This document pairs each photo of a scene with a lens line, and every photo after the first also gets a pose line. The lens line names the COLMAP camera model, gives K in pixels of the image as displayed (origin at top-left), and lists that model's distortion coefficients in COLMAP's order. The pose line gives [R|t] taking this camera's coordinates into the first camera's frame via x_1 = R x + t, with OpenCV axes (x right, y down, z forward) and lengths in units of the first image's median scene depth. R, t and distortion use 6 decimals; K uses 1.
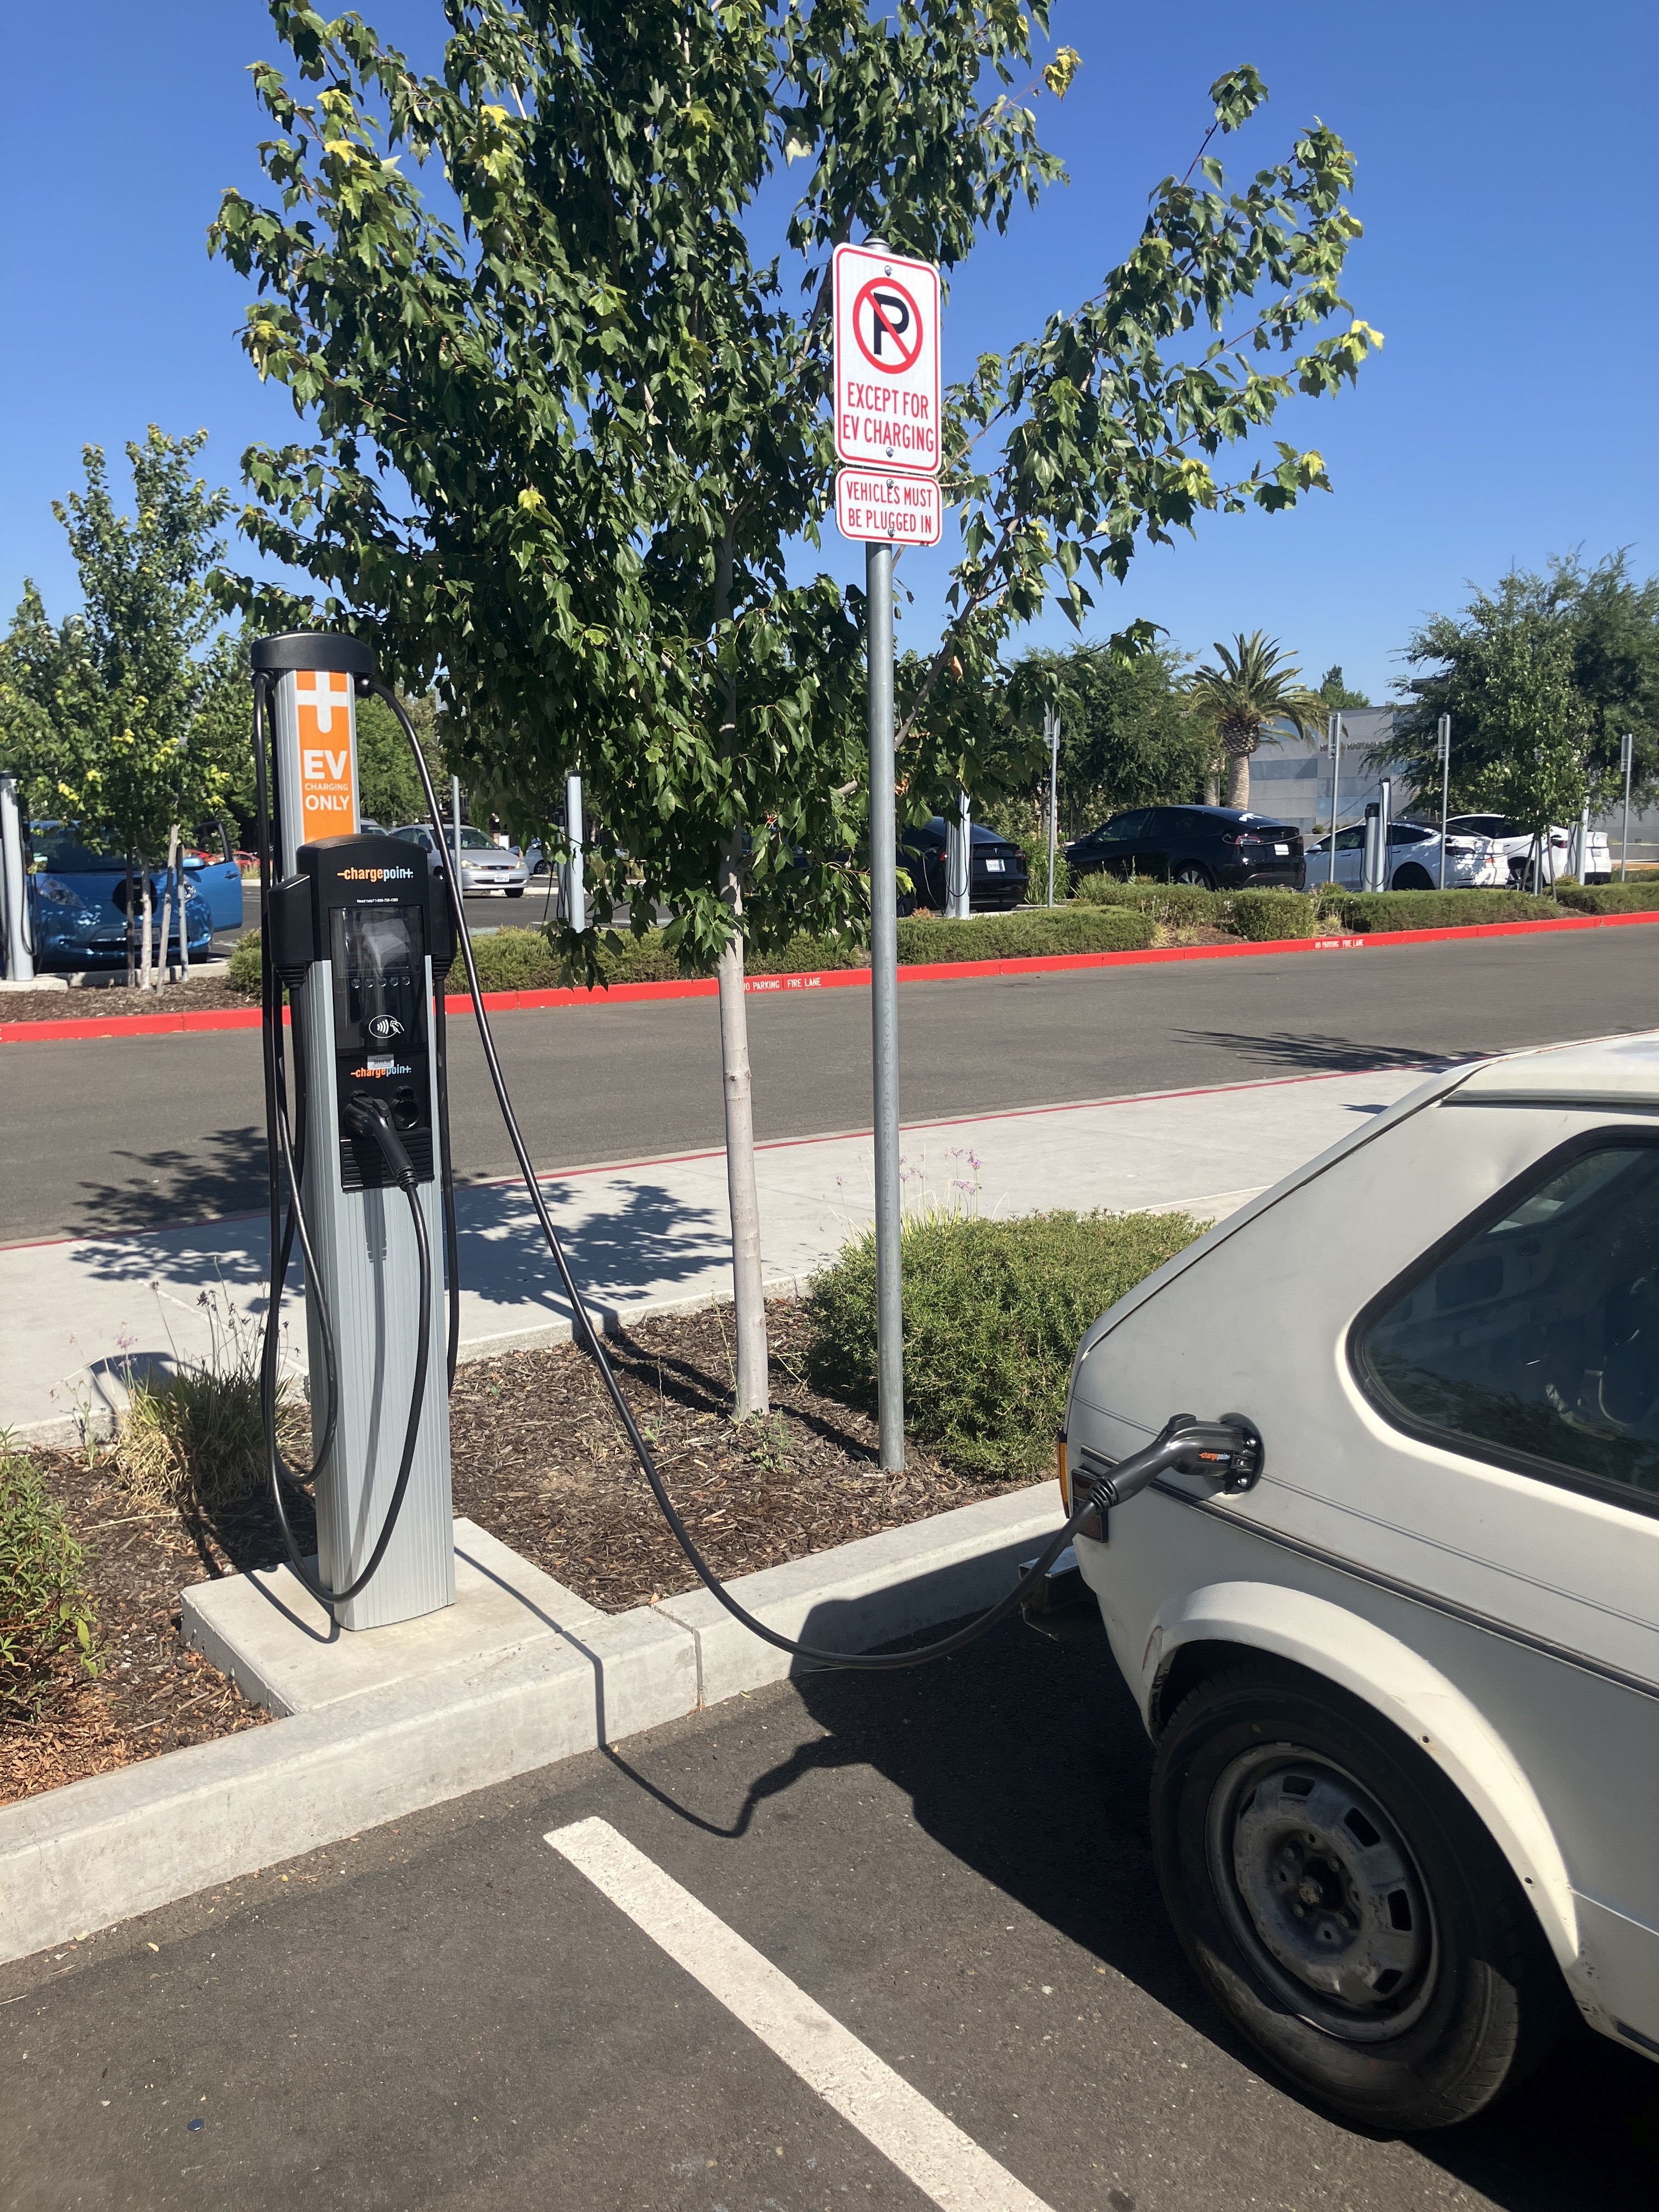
lens RADIAL K [[1794.3, 0, 832.0], [0, 1794.3, 1111.4], [0, 0, 1]] dist [-0.007164, 0.014098]
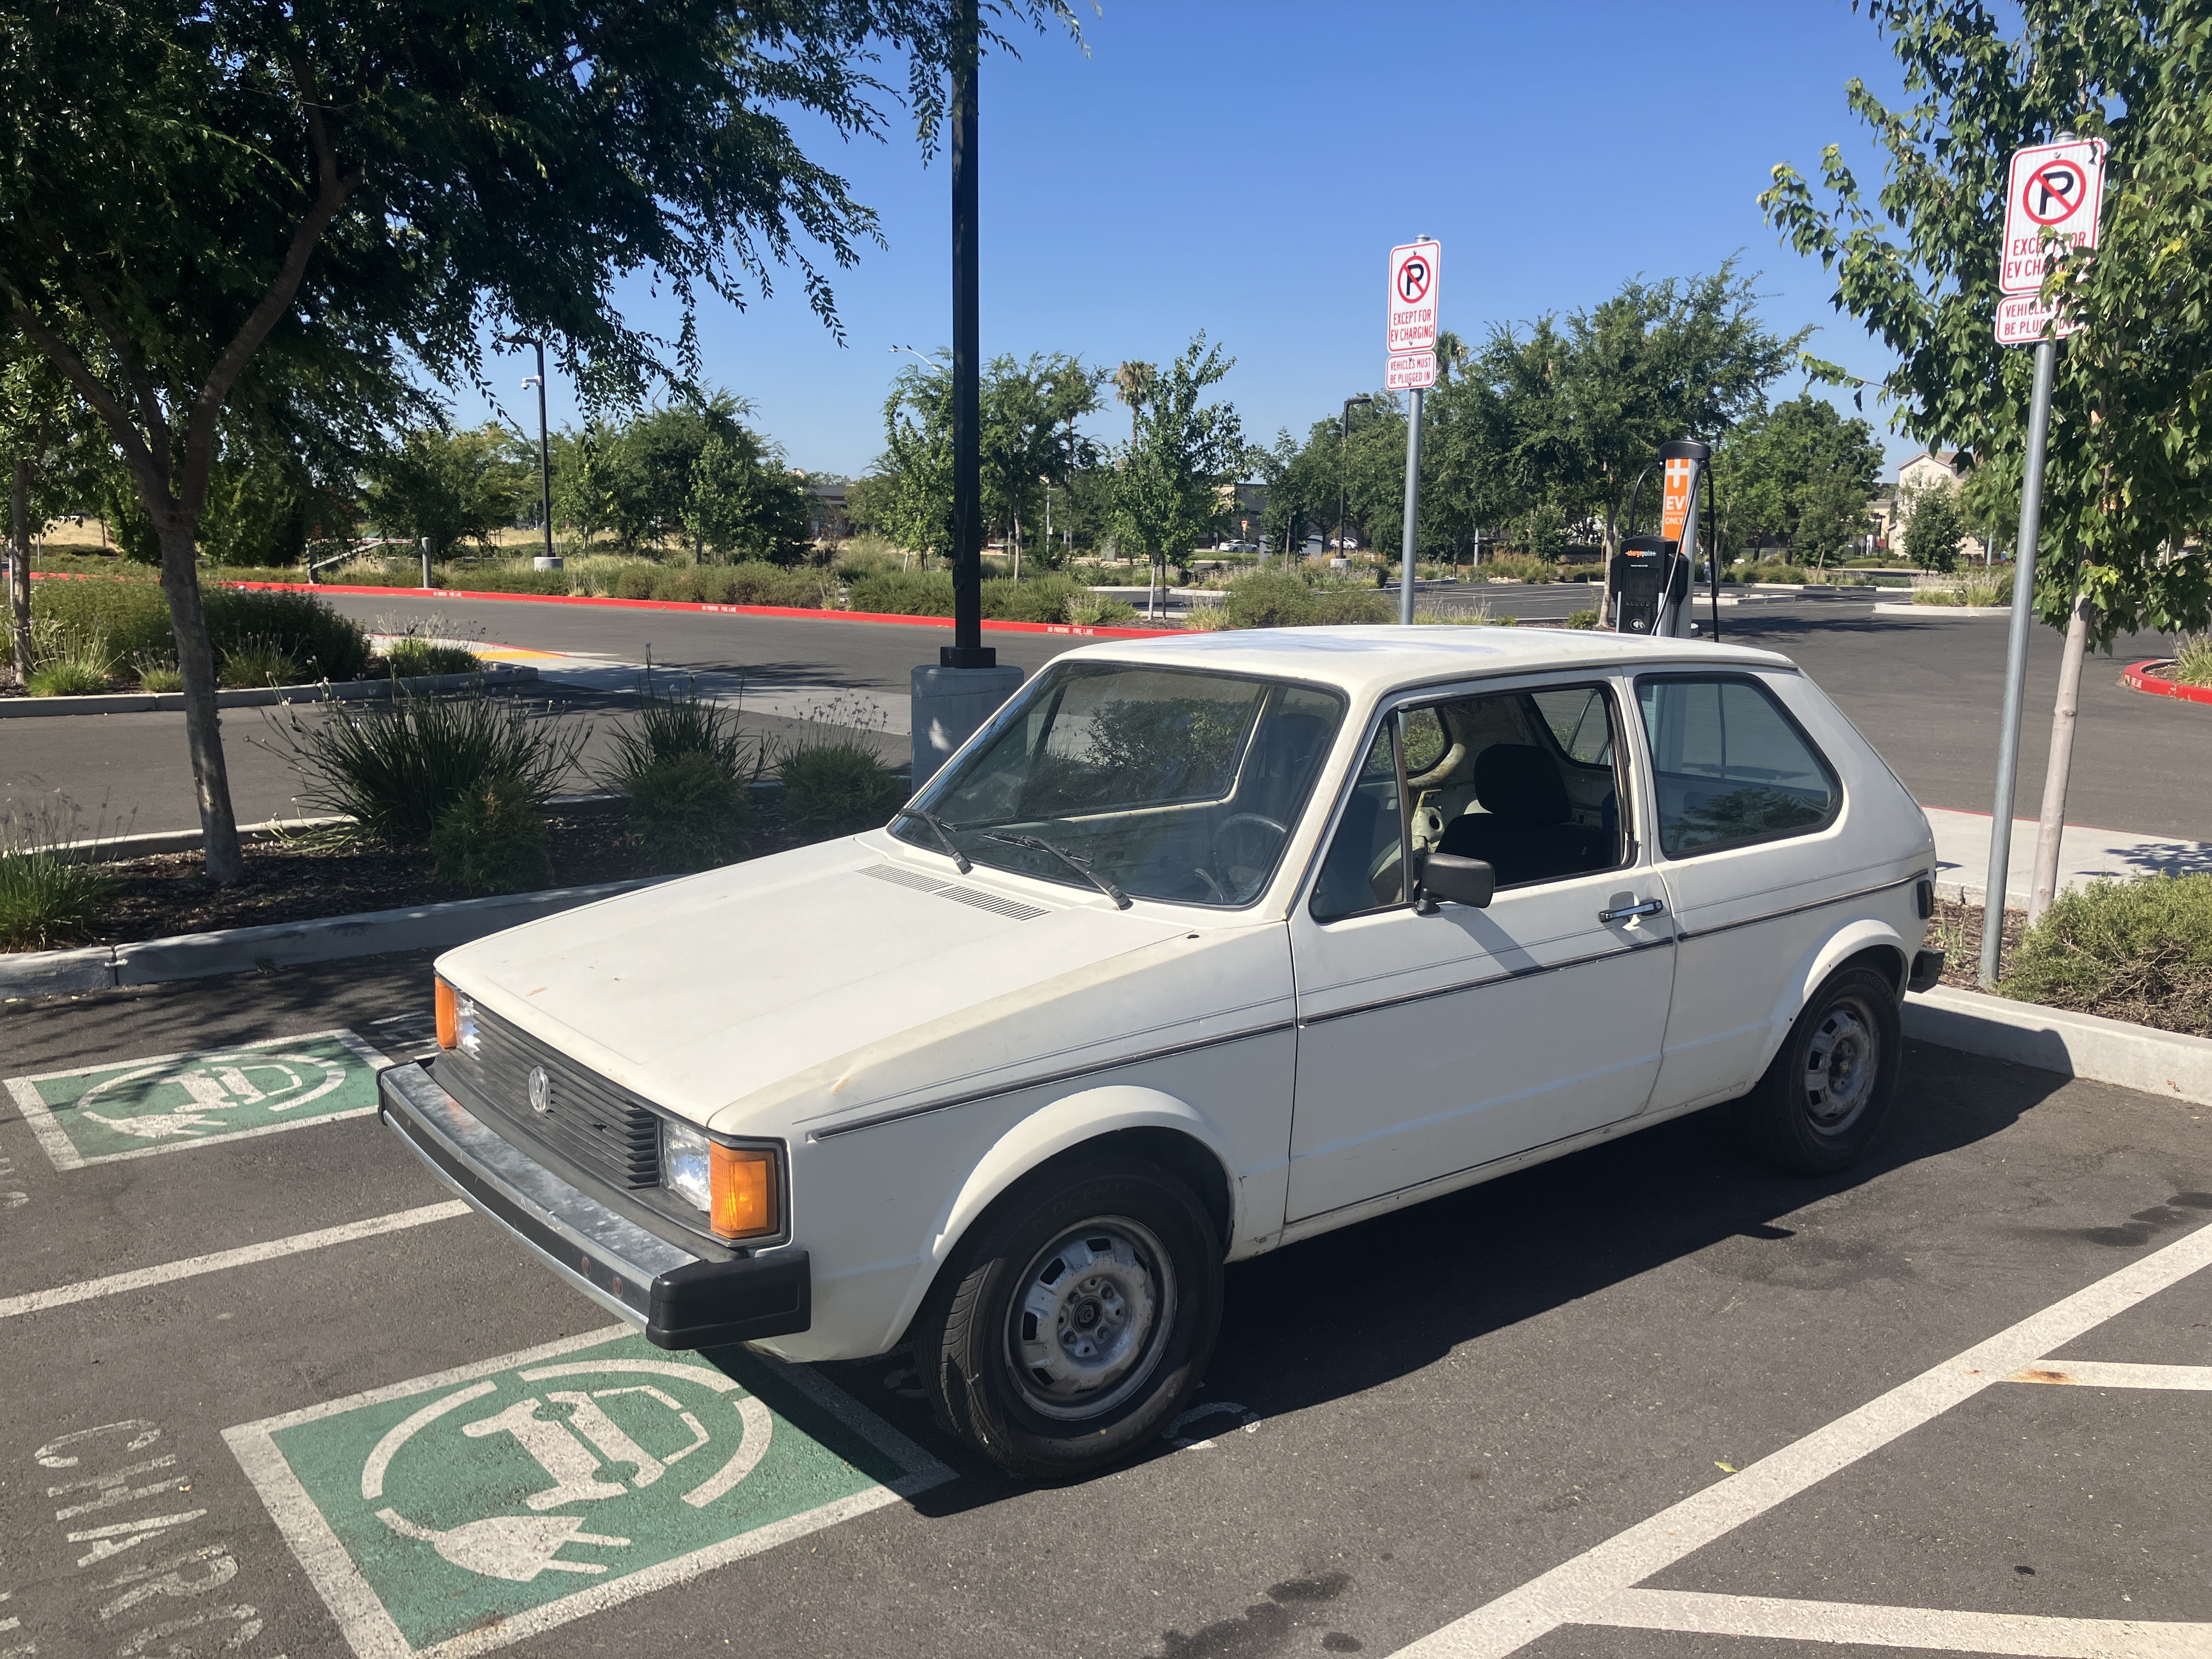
lens RADIAL K [[1794.3, 0, 1099.0], [0, 1794.3, 843.7], [0, 0, 1]] dist [-0.007164, 0.014098]
pose [[0.024100, 0.173678, -0.984508, 1.449537], [-0.162876, 0.972318, 0.167540, -0.036559], [0.986352, 0.156315, 0.051720, 0.222678]]
